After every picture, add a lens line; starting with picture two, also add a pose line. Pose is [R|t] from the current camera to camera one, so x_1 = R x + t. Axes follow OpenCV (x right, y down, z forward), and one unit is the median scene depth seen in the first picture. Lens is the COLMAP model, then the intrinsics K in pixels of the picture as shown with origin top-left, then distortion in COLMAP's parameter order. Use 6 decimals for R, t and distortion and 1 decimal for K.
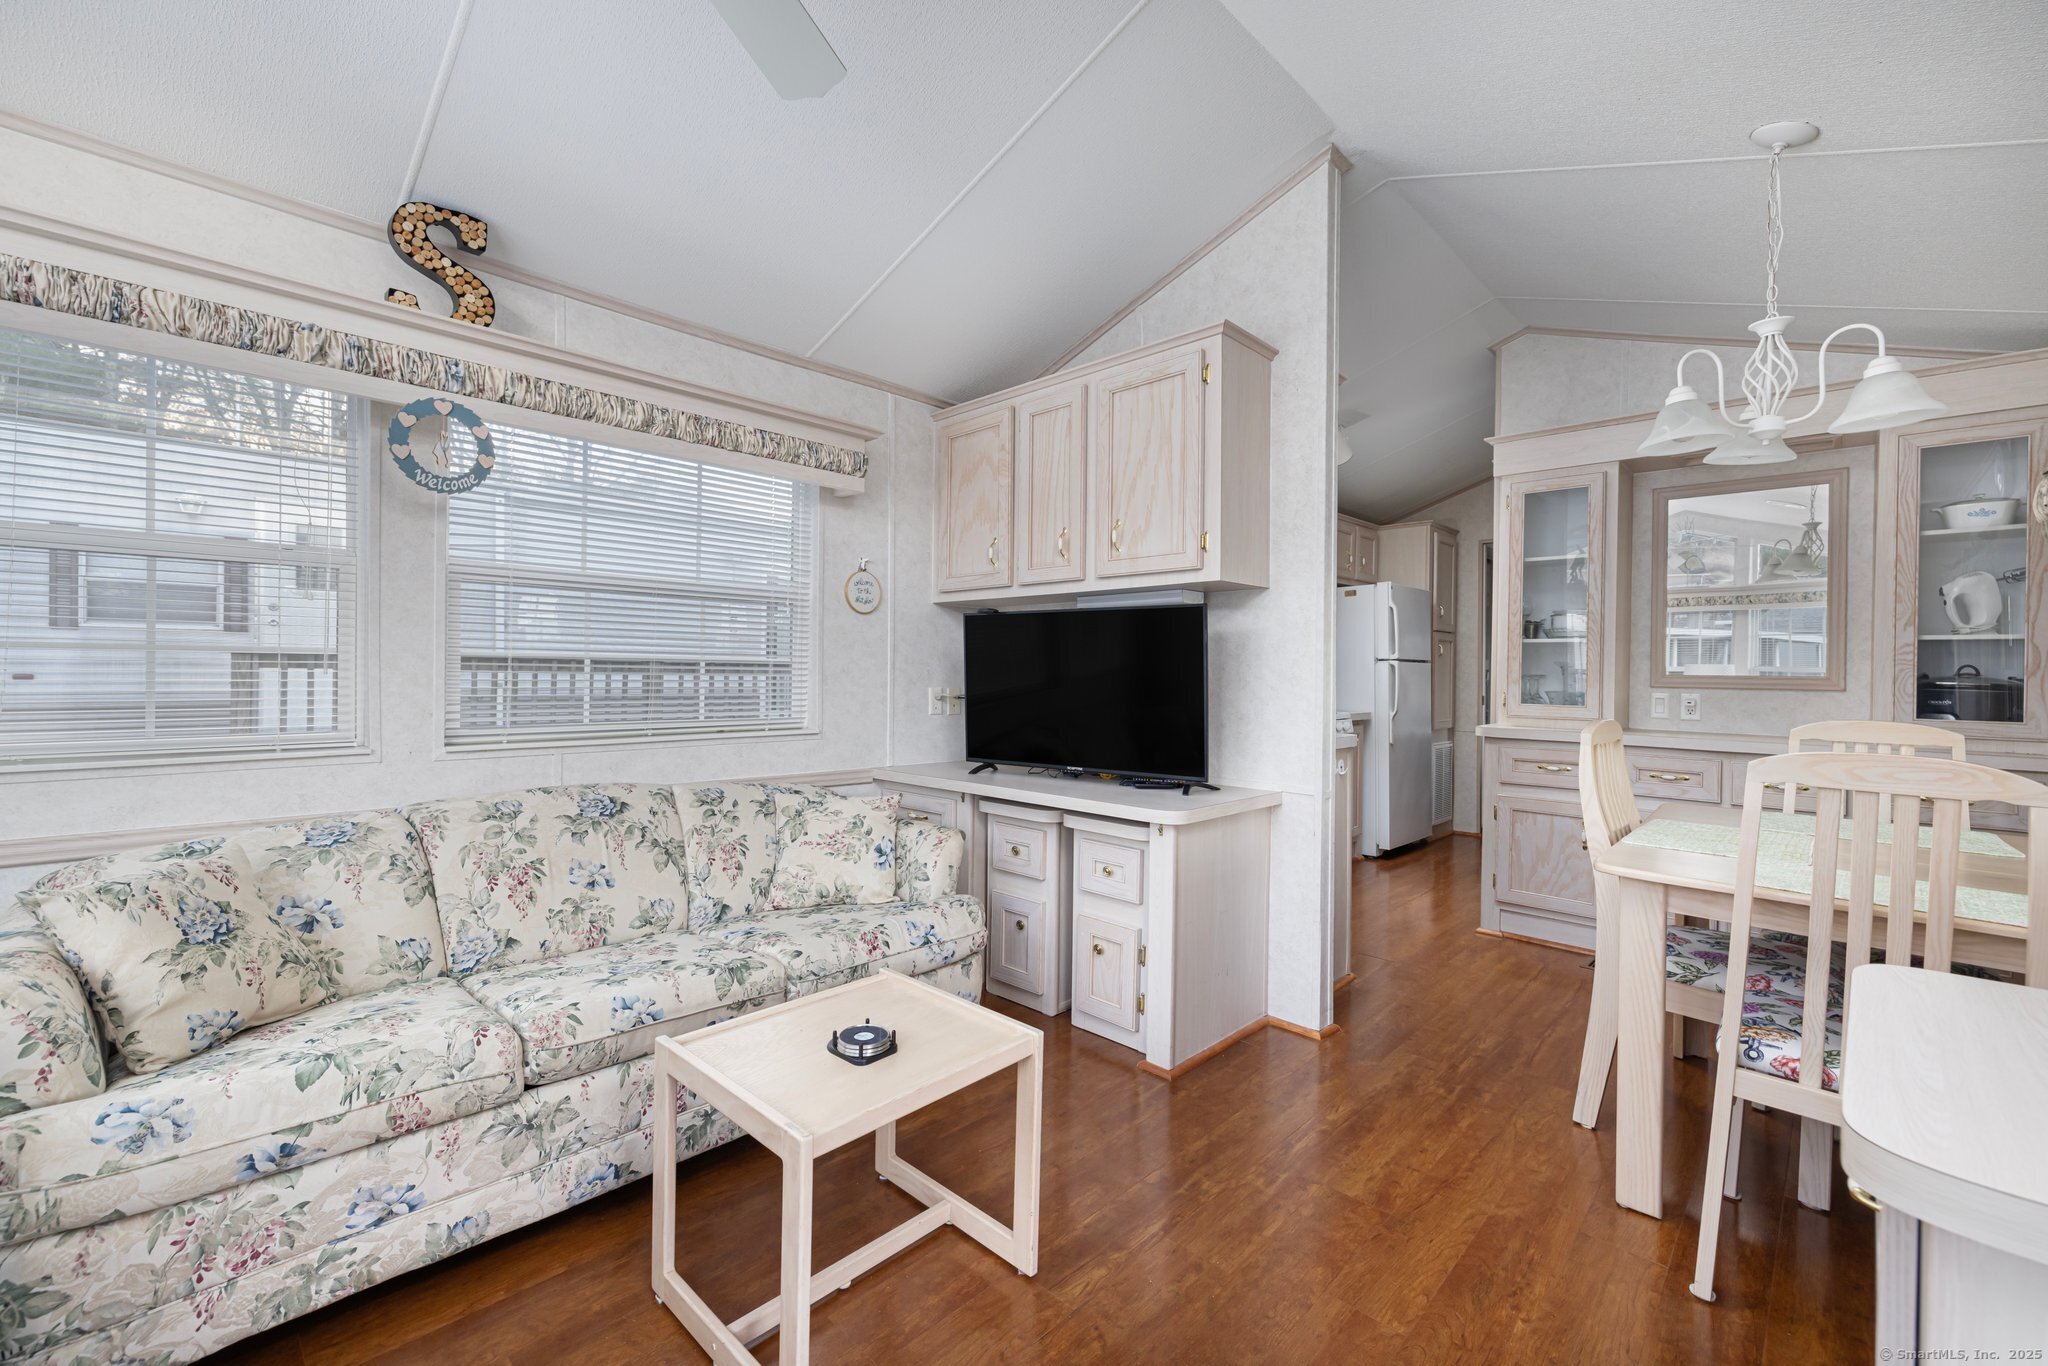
lens RADIAL K [[848.7, 0, 1024.0], [0, 848.7, 683.0], [0, 0, 1]] dist [-0.019159, 0.000054]
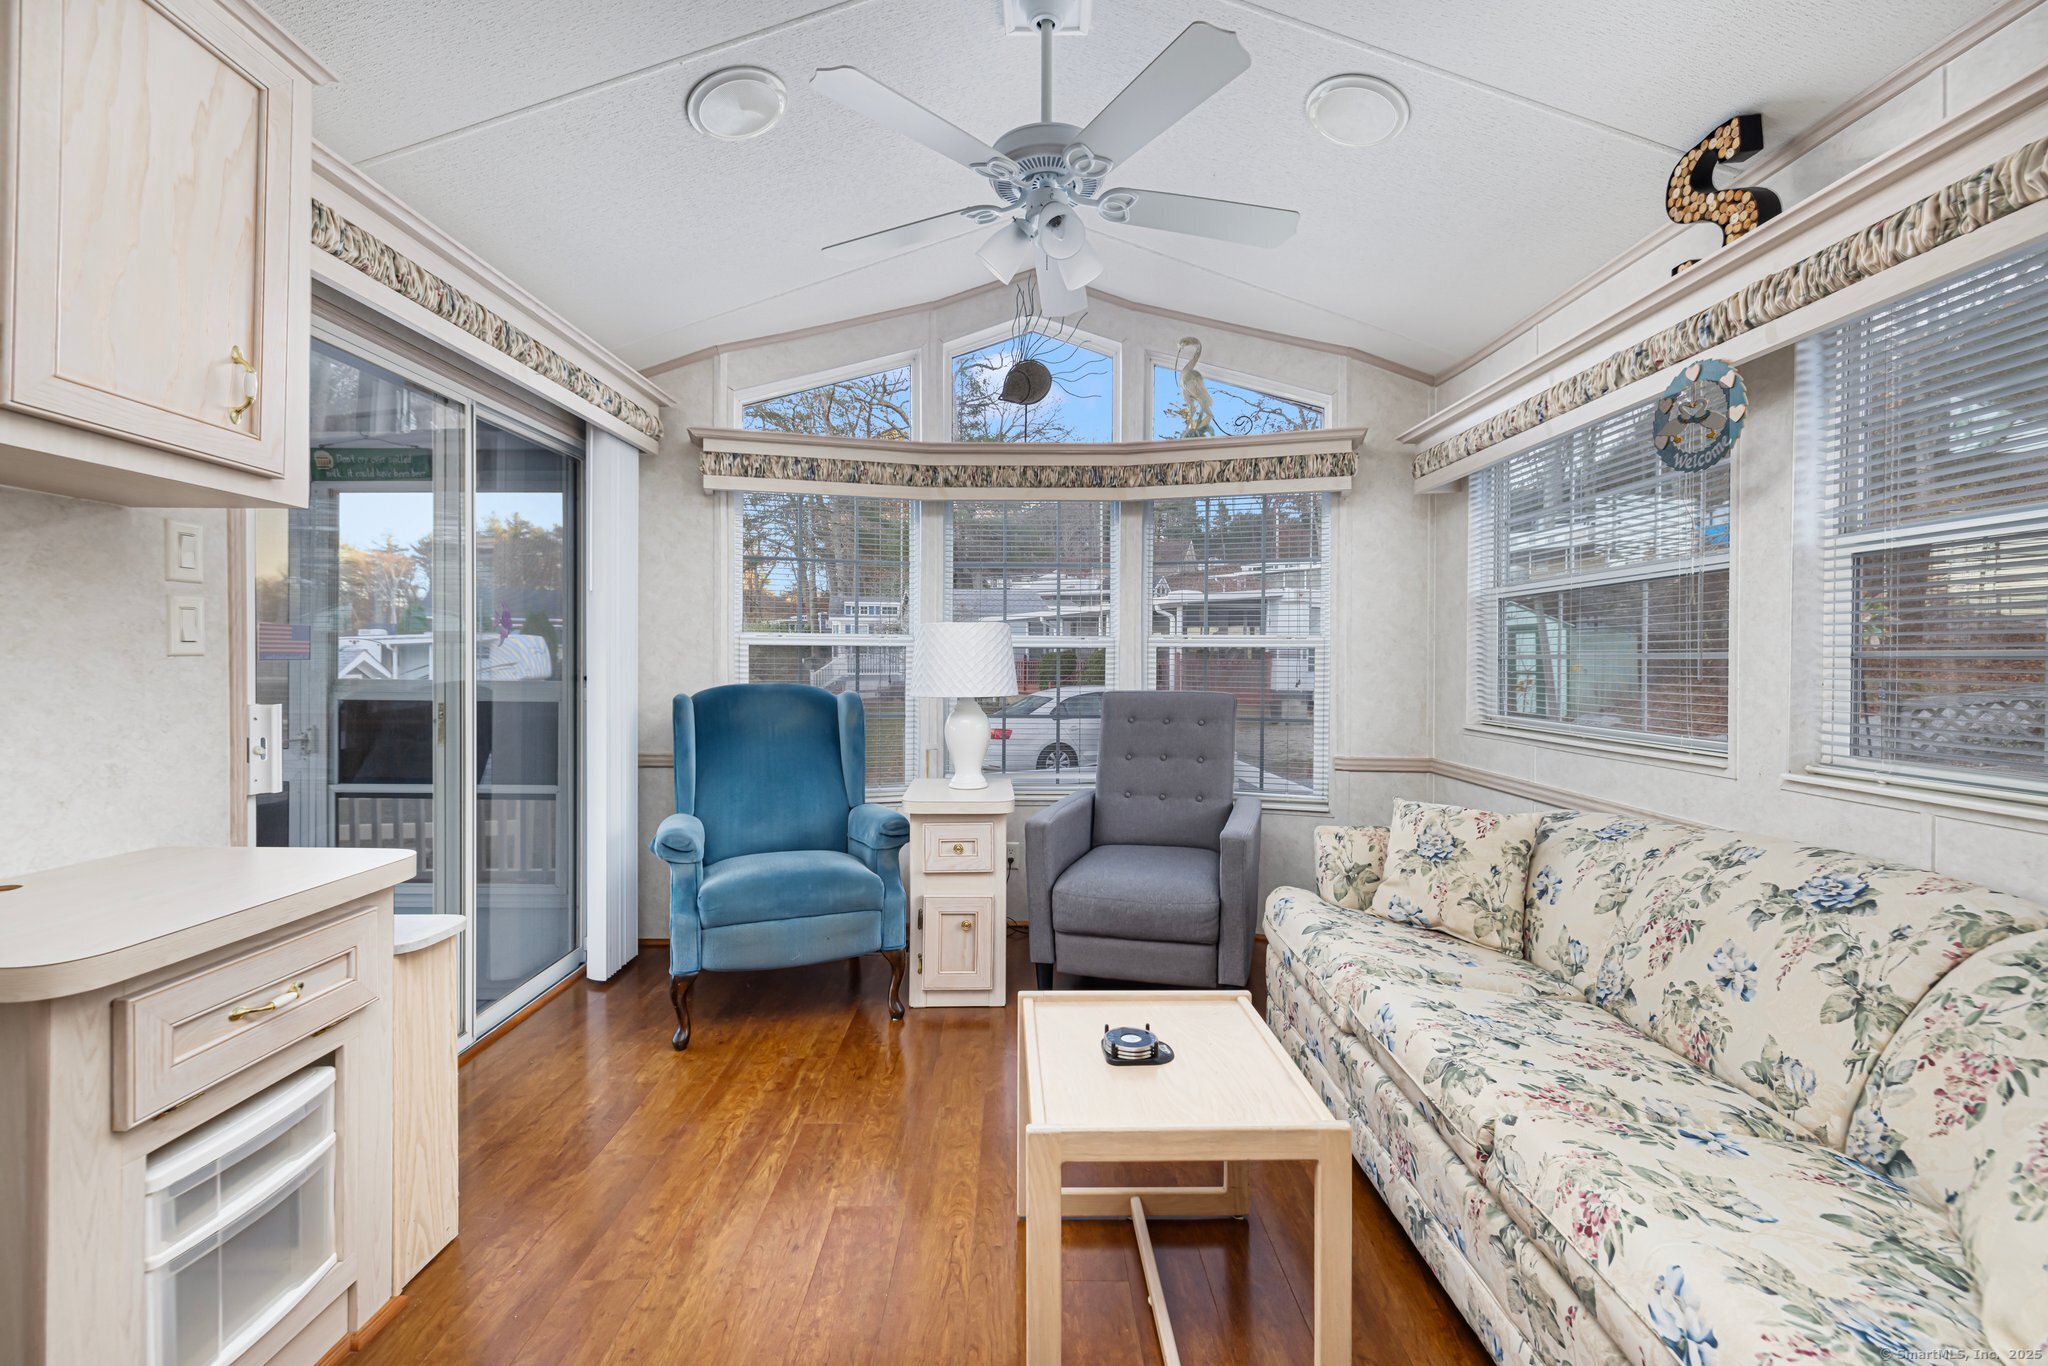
lens RADIAL K [[886.2, 0, 1024.0], [0, 886.2, 683.0], [0, 0, 1]] dist [0.000924, 0.000075]
pose [[-0.726934, -0.001665, -0.686706, 0.444138], [-0.027818, 0.999248, 0.027024, -0.013025], [0.686144, 0.038747, -0.726433, 1.204201]]
